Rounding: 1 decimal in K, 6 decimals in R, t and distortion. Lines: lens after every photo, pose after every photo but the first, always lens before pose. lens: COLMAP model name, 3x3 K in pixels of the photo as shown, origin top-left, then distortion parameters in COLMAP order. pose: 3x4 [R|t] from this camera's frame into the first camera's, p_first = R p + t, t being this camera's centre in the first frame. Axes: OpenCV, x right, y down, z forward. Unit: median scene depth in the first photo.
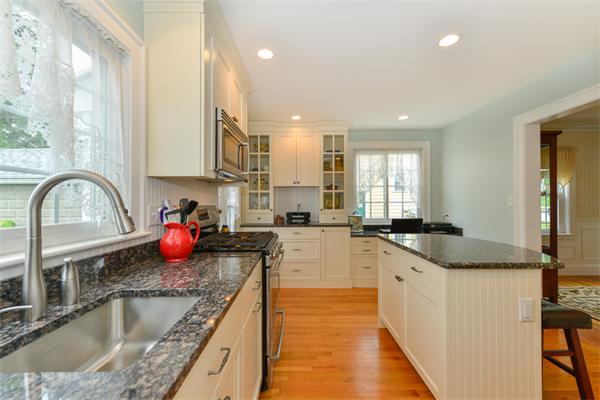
lens RADIAL K [[284.1, 0, 300.0], [0, 284.1, 200.0], [0, 0, 1]] dist [0.001041, 0.000198]
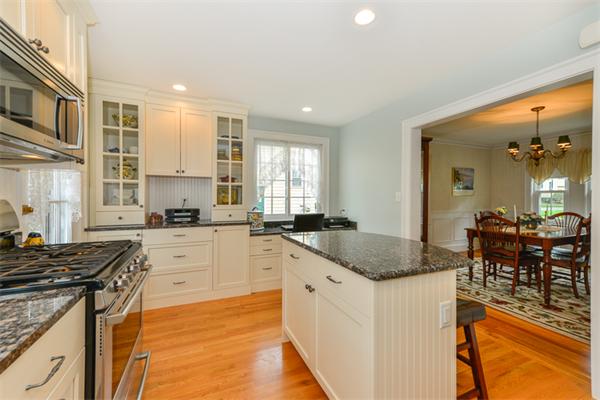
lens RADIAL K [[227.6, 0, 312.5], [0, 227.6, 198.4], [0, 0, 1]] dist [0.020289, 0.000051]
pose [[0.898660, 0.006677, 0.438596, 0.041006], [-0.011929, 0.999886, 0.009220, 0.003799], [-0.438485, -0.013518, 0.898637, 0.275019]]
